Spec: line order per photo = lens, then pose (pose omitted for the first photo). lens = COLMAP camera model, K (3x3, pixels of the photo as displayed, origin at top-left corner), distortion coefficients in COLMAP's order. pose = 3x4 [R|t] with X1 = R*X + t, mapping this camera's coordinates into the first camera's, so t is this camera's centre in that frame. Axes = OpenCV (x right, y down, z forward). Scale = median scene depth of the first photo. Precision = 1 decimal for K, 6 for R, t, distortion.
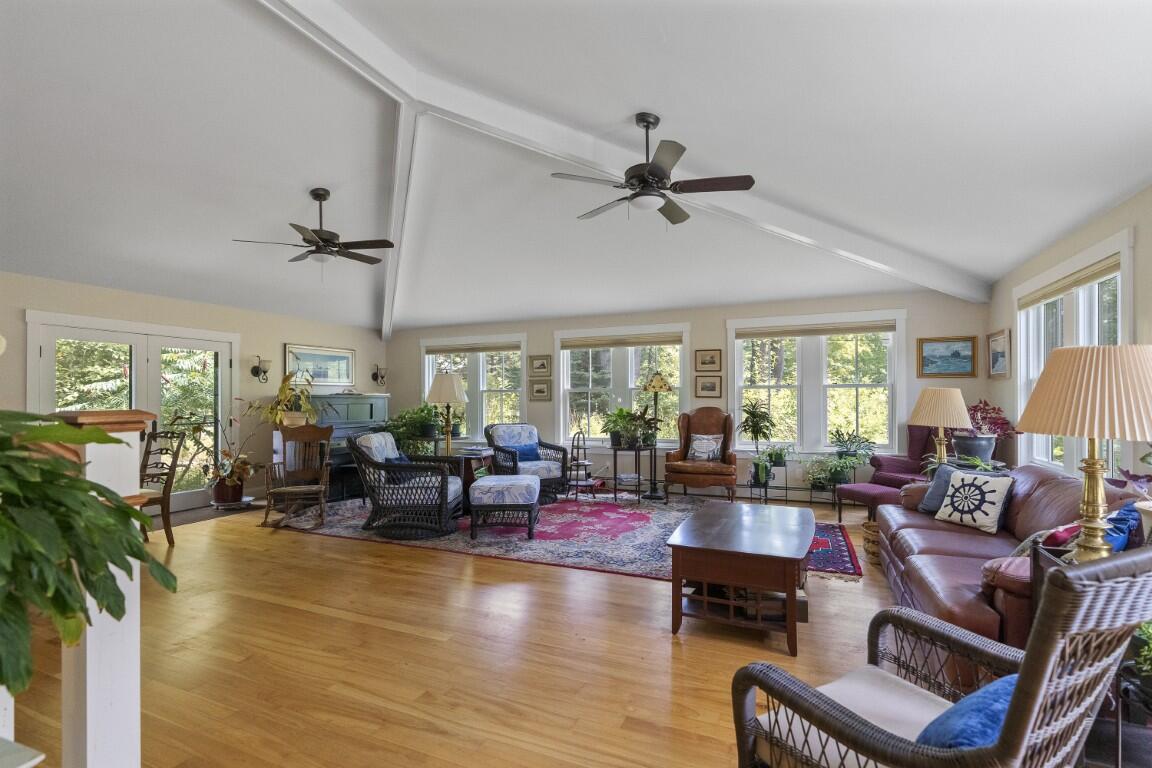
lens RADIAL K [[533.5, 0, 580.5], [0, 533.5, 400.7], [0, 0, 1]] dist [-0.003563, -0.000218]
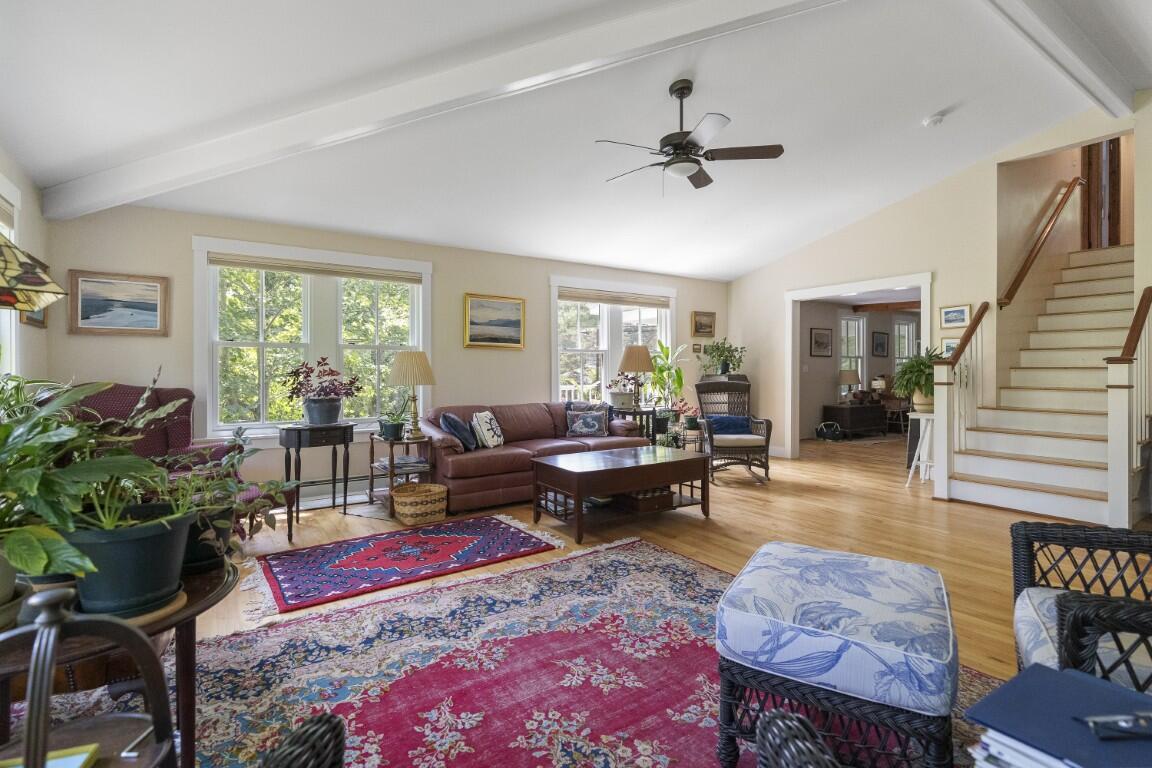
lens RADIAL K [[541.4, 0, 578.6], [0, 541.4, 368.3], [0, 0, 1]] dist [0.000156, 0.000077]
pose [[-0.842051, 0.006883, 0.539354, -0.162837], [0.008431, 0.999964, 0.000403, 0.009217], [-0.539332, 0.004887, -0.842079, 1.187710]]
